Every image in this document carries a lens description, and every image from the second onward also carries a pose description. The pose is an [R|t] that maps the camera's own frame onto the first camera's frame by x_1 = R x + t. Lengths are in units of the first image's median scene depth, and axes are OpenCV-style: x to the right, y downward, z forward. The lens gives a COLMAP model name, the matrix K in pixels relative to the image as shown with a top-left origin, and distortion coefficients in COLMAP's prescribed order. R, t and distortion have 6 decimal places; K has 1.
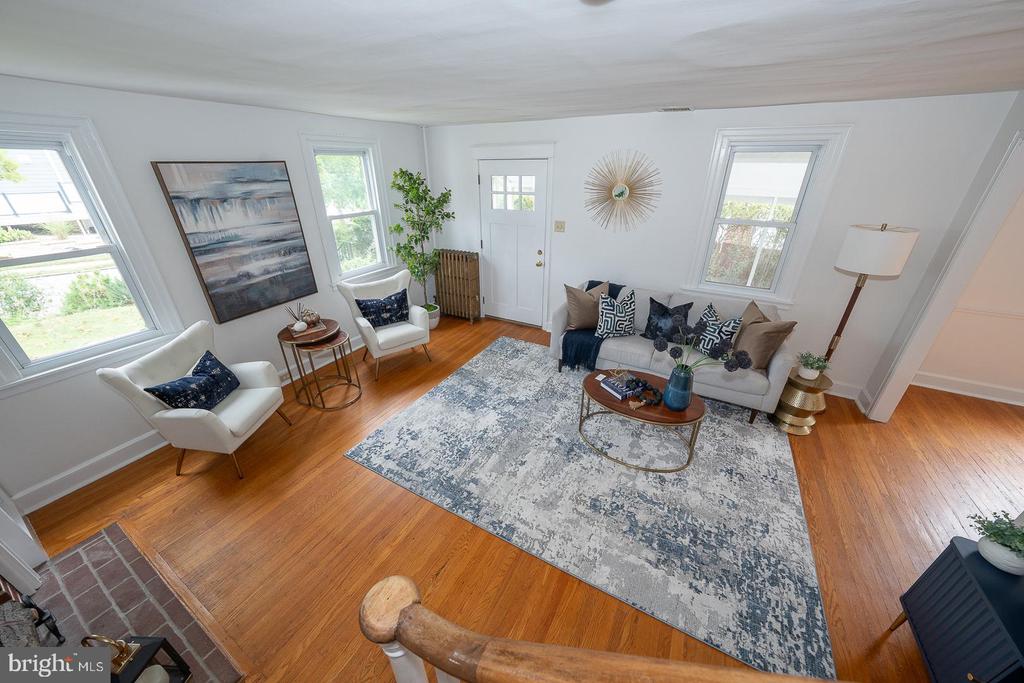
lens RADIAL K [[352.3, 0, 512.9], [0, 352.3, 340.0], [0, 0, 1]] dist [-0.027575, 0.005628]
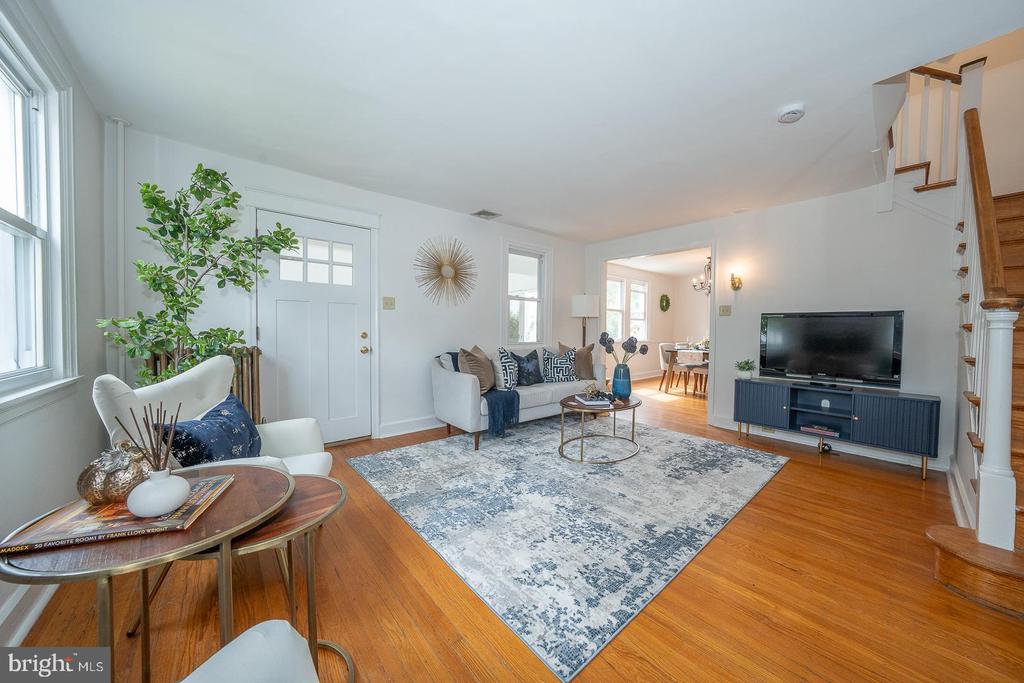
lens RADIAL K [[352.3, 0, 512.9], [0, 352.3, 340.0], [0, 0, 1]] dist [-0.027575, 0.005628]
pose [[0.349958, -0.023744, 0.936465, -1.045310], [0.404738, 0.905388, -0.128295, -0.009278], [-0.844818, 0.423921, 0.326457, 0.899857]]
